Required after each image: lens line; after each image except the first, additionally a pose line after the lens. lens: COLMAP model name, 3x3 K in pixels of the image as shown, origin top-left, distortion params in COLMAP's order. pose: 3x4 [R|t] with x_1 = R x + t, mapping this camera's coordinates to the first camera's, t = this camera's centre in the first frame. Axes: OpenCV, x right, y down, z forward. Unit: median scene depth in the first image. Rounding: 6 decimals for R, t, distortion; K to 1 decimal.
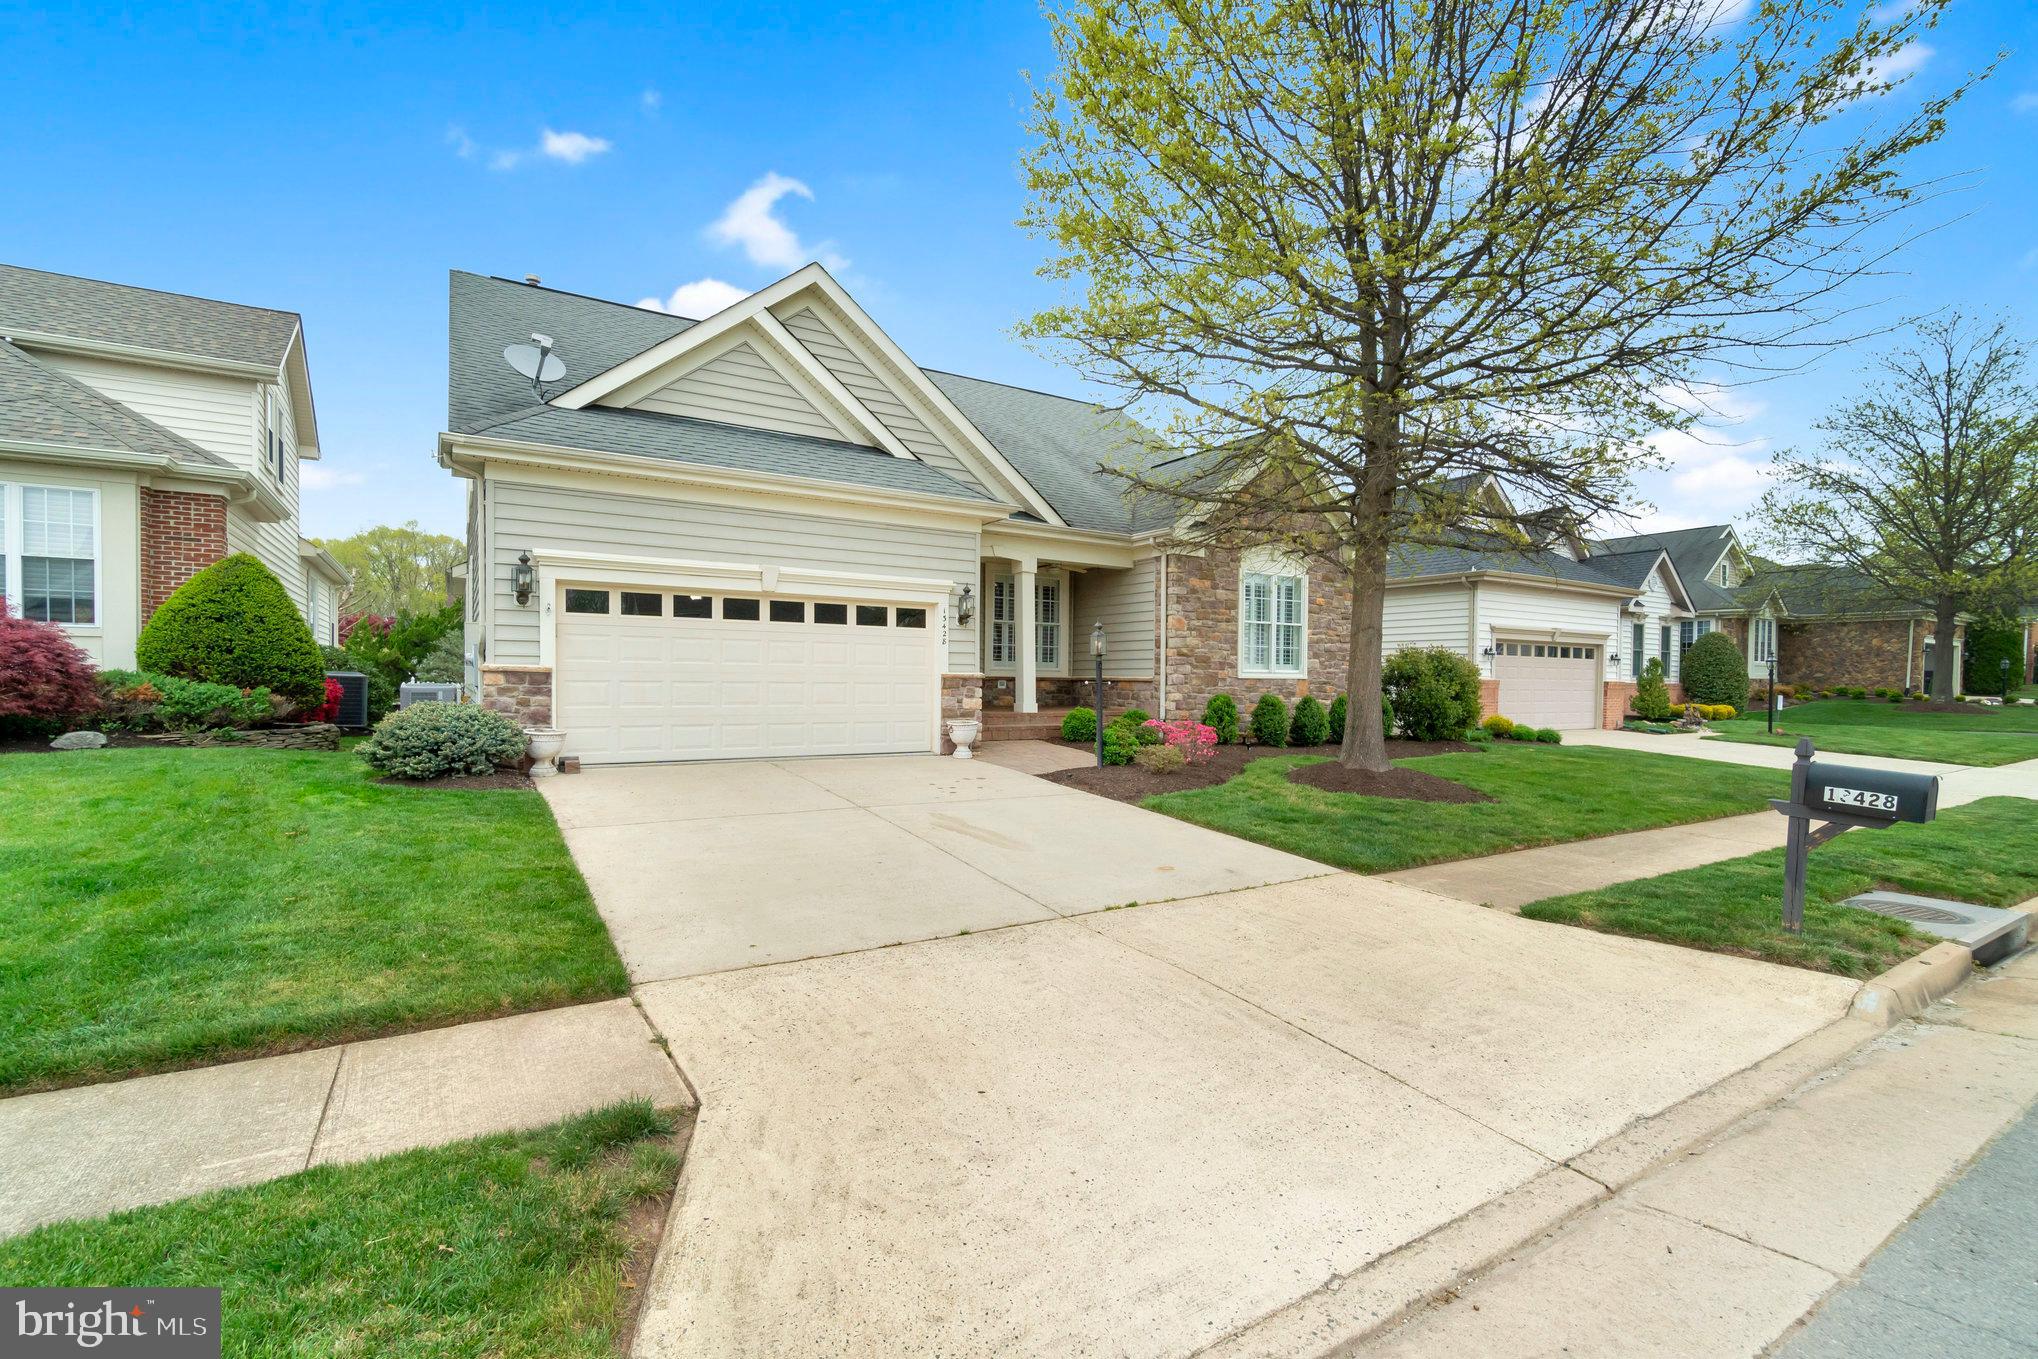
lens RADIAL K [[898.4, 0, 998.7], [0, 898.4, 711.6], [0, 0, 1]] dist [0.018676, -0.000334]
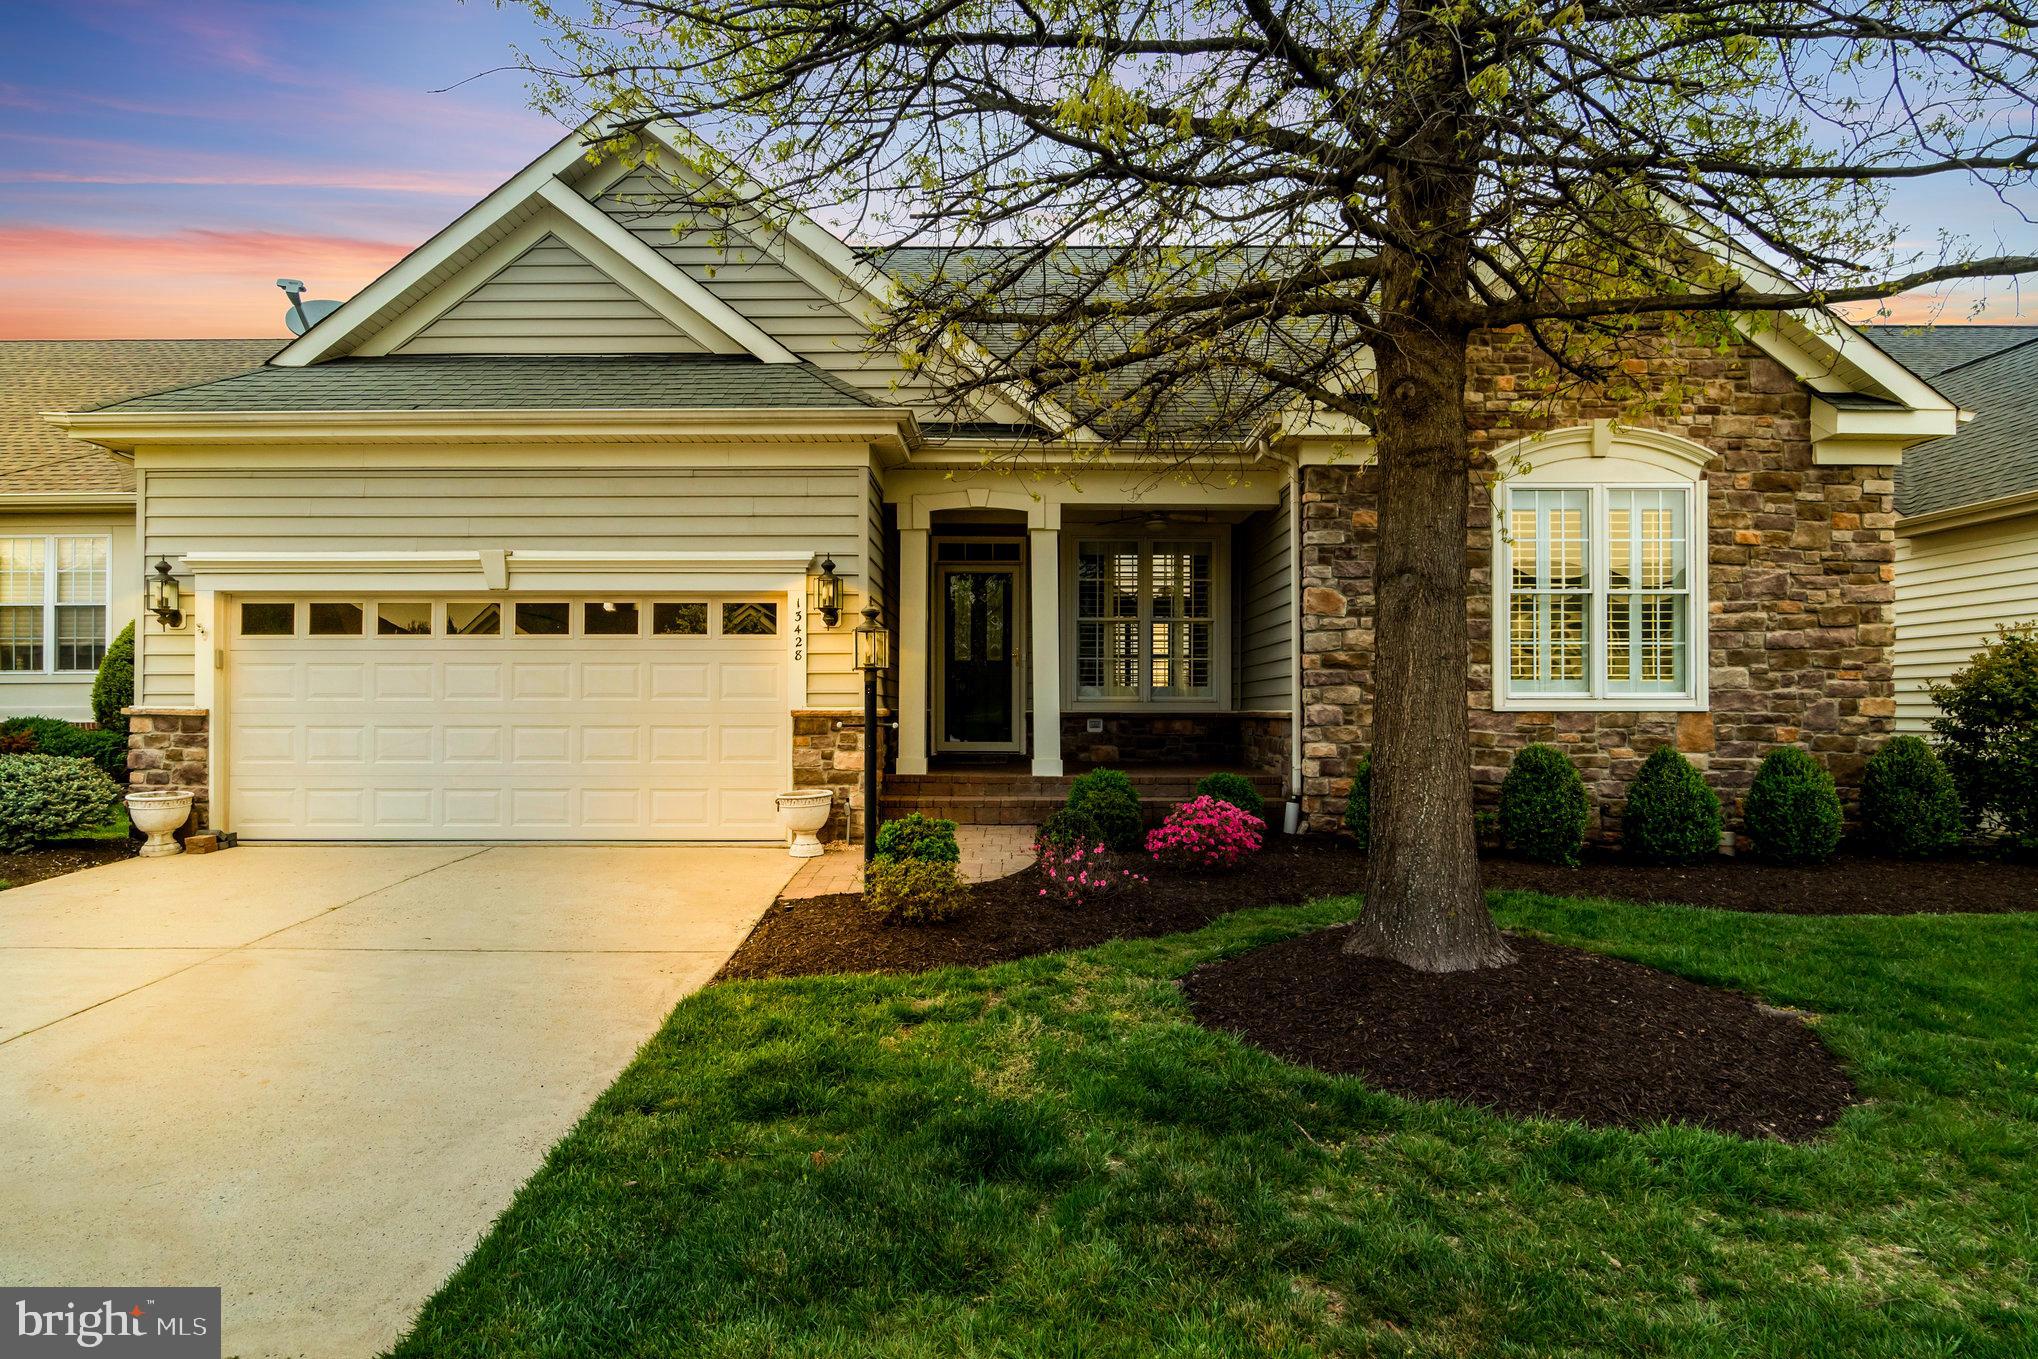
lens RADIAL K [[1117.9, 0, 1018.2], [0, 1117.9, 716.7], [0, 0, 1]] dist [-0.005749, 0.001413]
pose [[0.849077, -0.006150, -0.528233, 0.441308], [-0.010346, 0.999547, -0.028268, -0.018271], [0.528168, 0.029467, 0.848628, 0.445581]]
